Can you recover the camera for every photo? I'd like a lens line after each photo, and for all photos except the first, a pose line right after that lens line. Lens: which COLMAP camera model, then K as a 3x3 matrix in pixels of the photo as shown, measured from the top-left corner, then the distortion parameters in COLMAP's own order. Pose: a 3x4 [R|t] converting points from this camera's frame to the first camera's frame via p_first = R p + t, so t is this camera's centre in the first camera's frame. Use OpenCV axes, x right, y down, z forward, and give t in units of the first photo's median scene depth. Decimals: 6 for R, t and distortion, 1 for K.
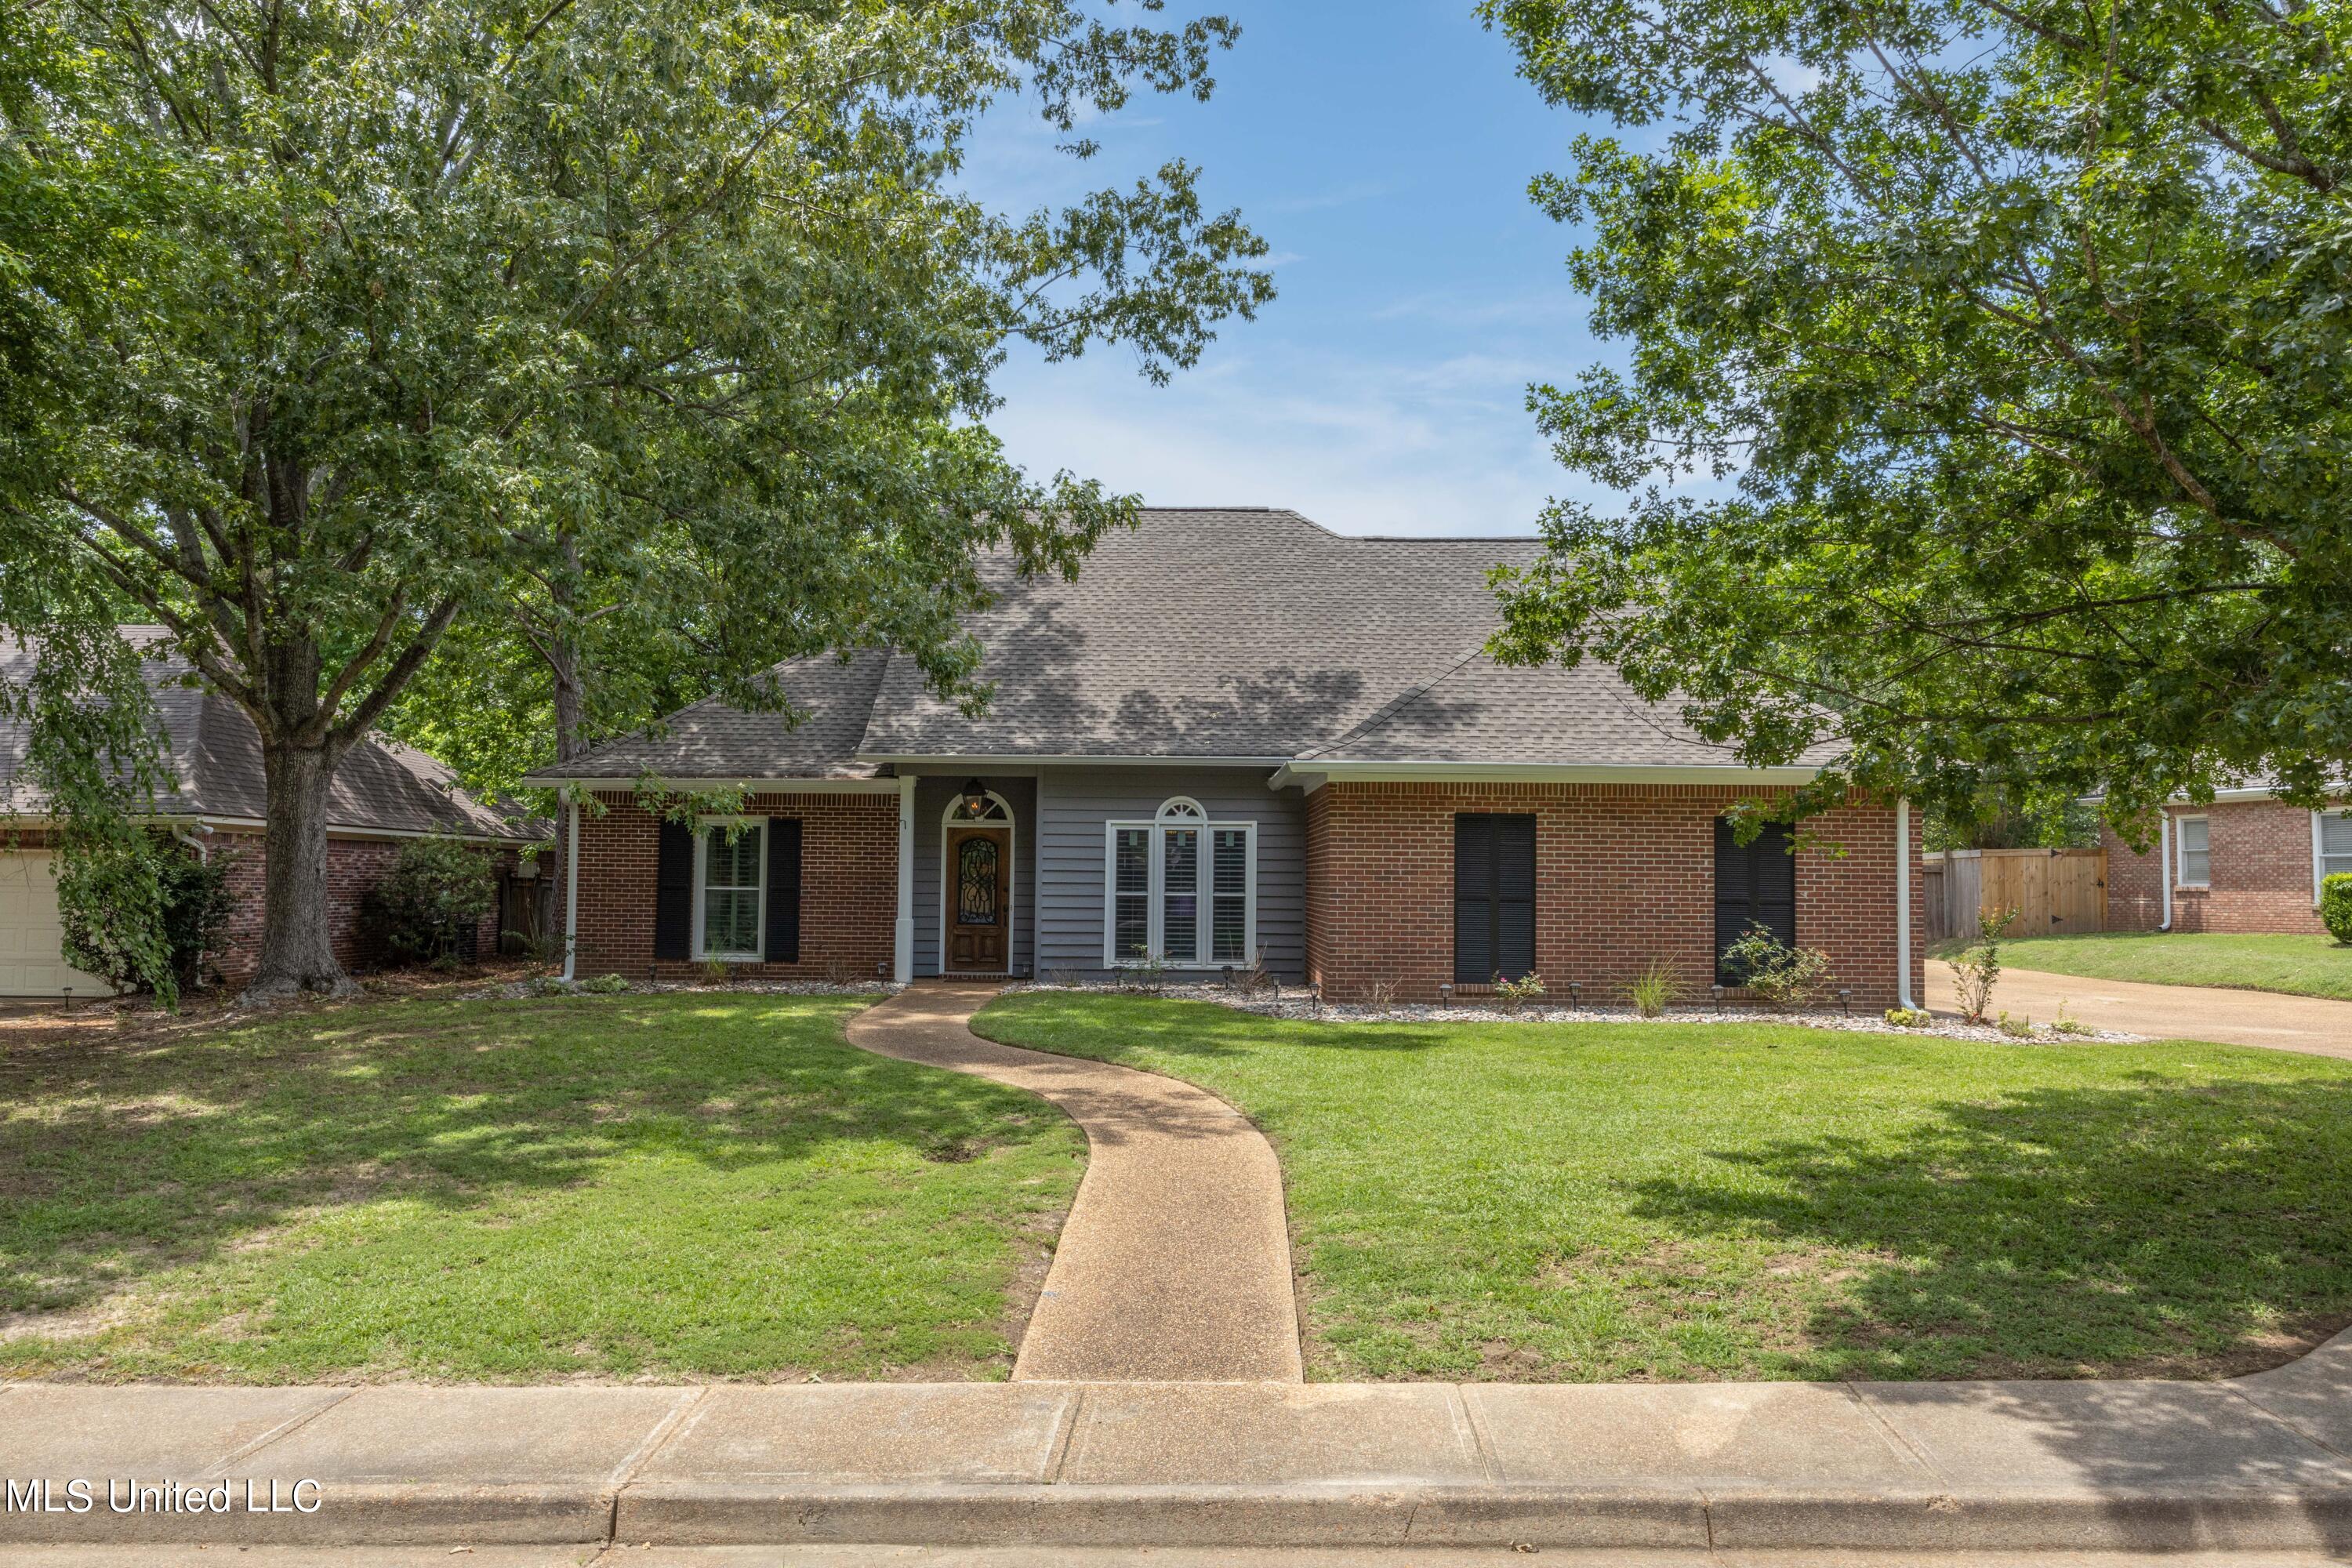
lens RADIAL K [[1778.1, 0, 1176.0], [0, 1778.1, 784.0], [0, 0, 1]] dist [-0.002919, -0.001920]
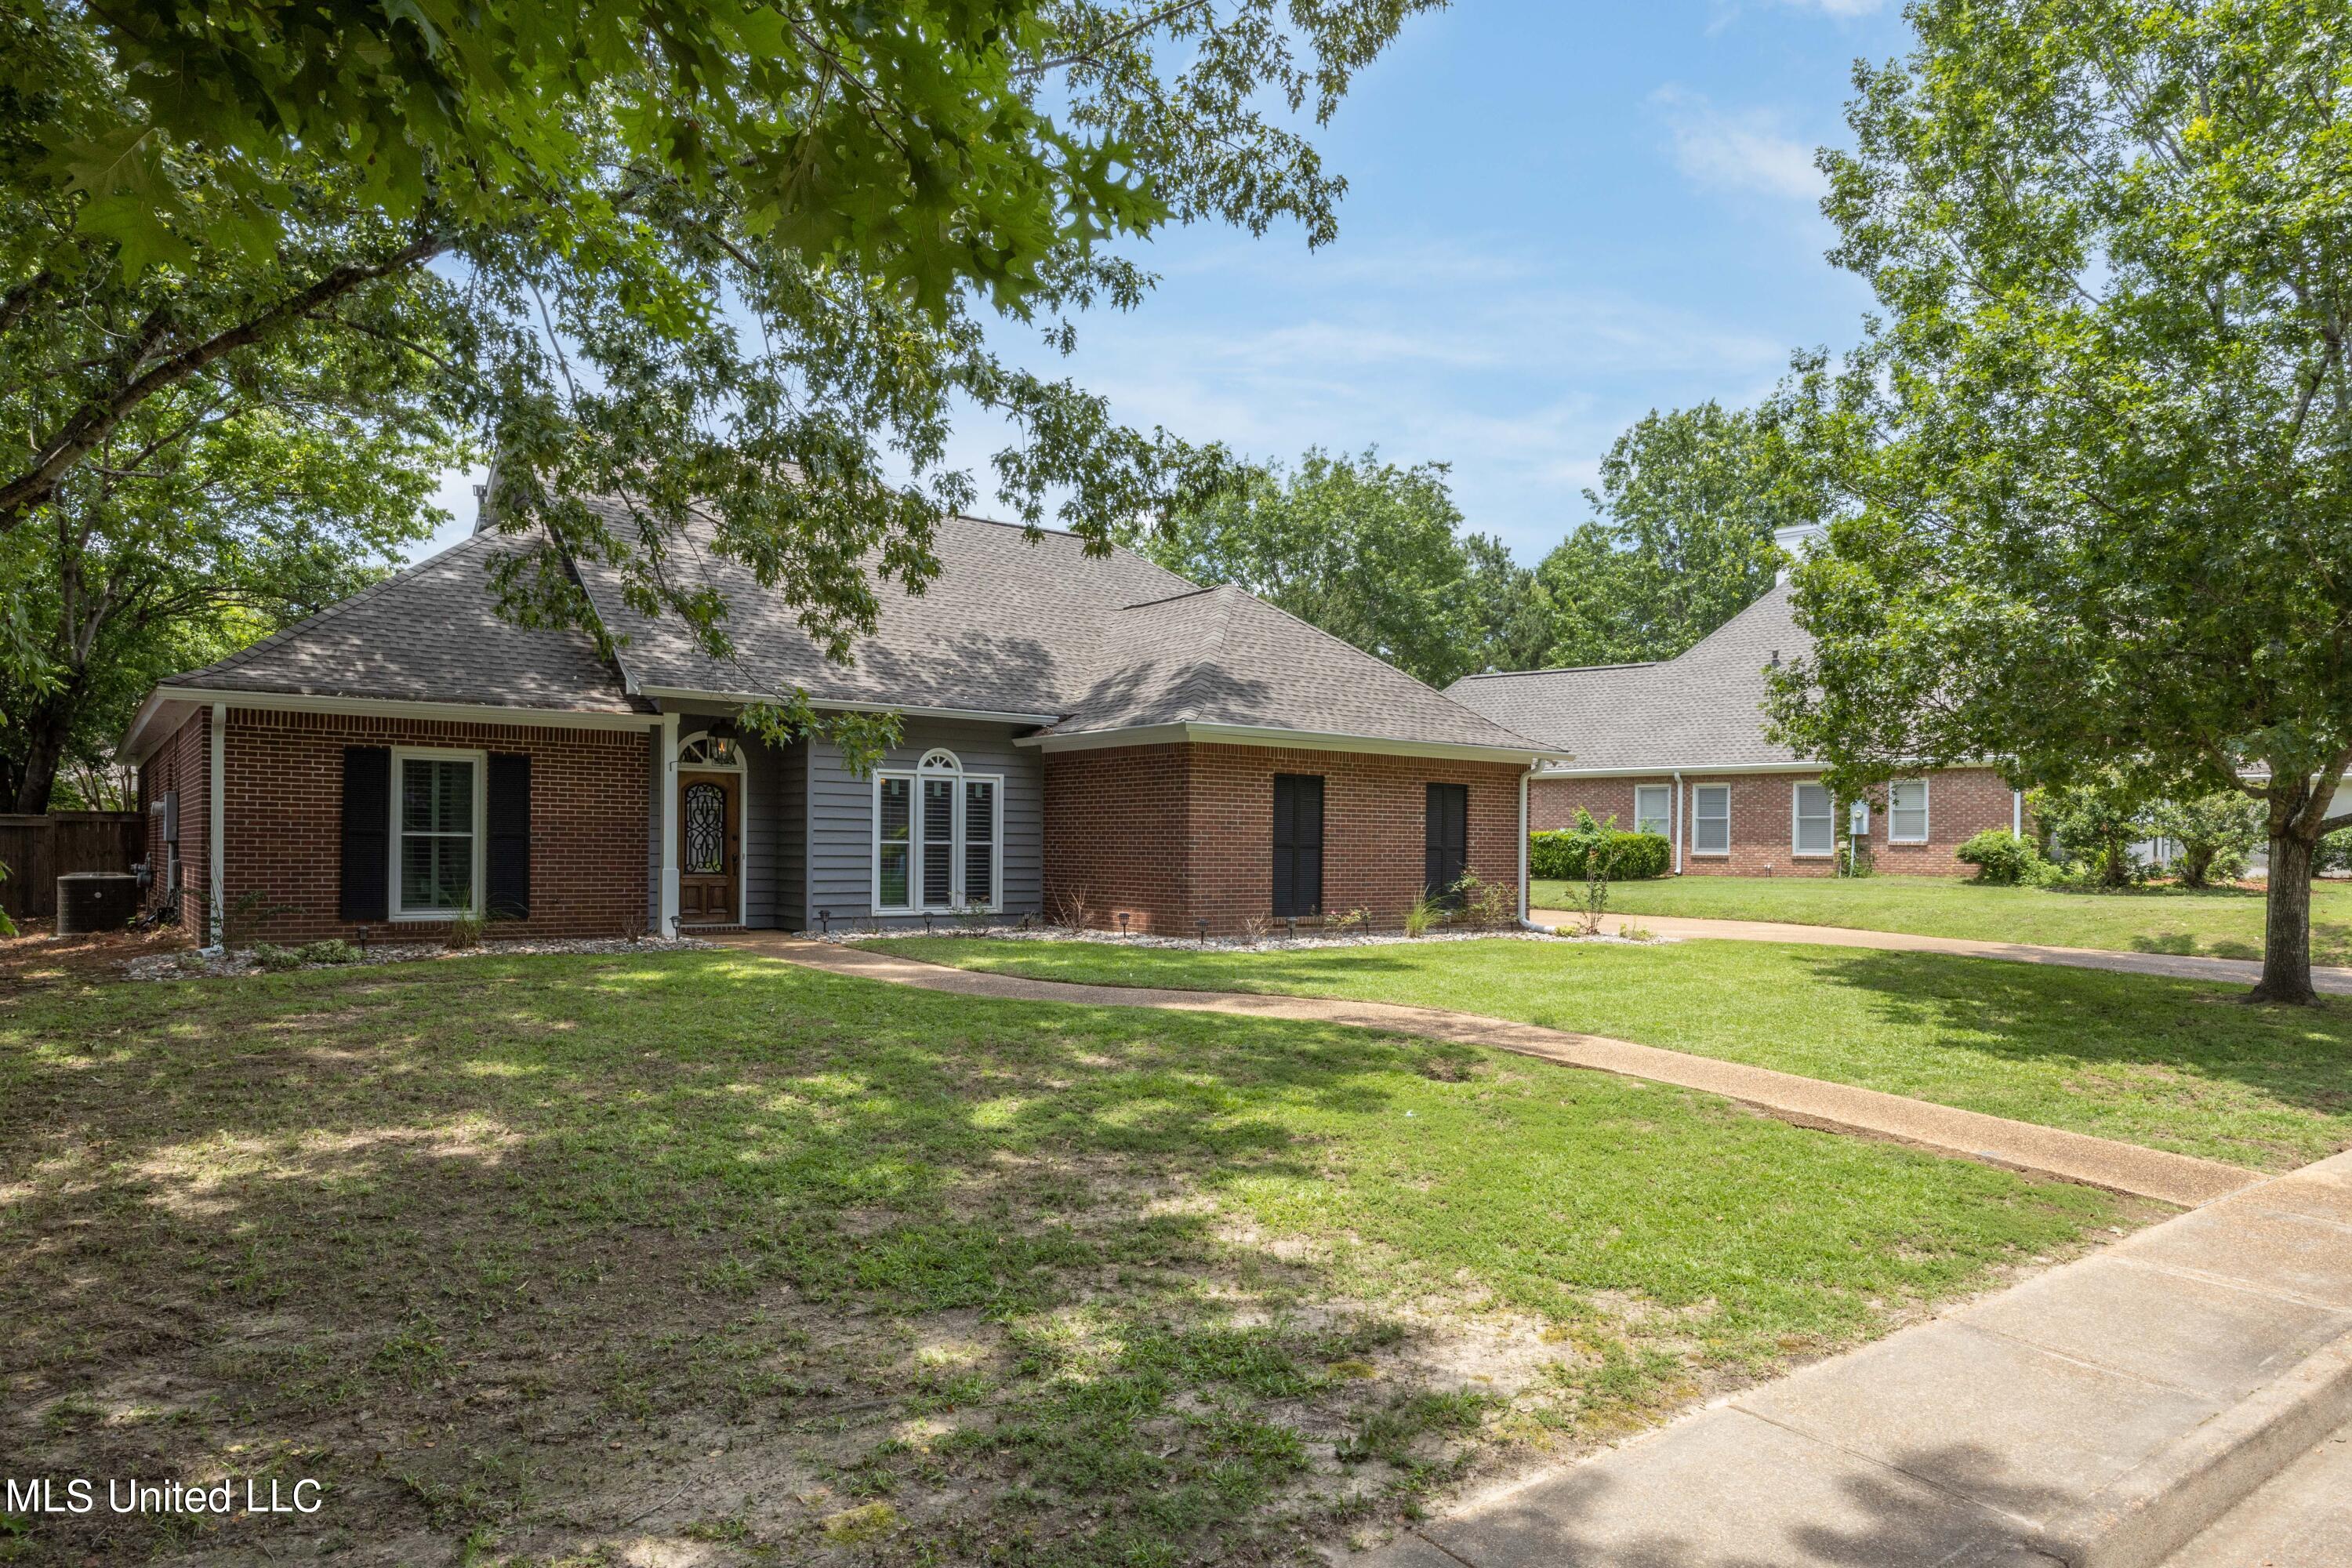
lens RADIAL K [[1538.5, 0, 1176.0], [0, 1538.5, 784.0], [0, 0, 1]] dist [-0.006339, -0.001222]
pose [[0.756367, 0.028610, 0.653521, -0.480265], [-0.038513, 0.999258, 0.000828, 0.021763], [-0.653012, -0.025796, 0.756908, 0.229855]]
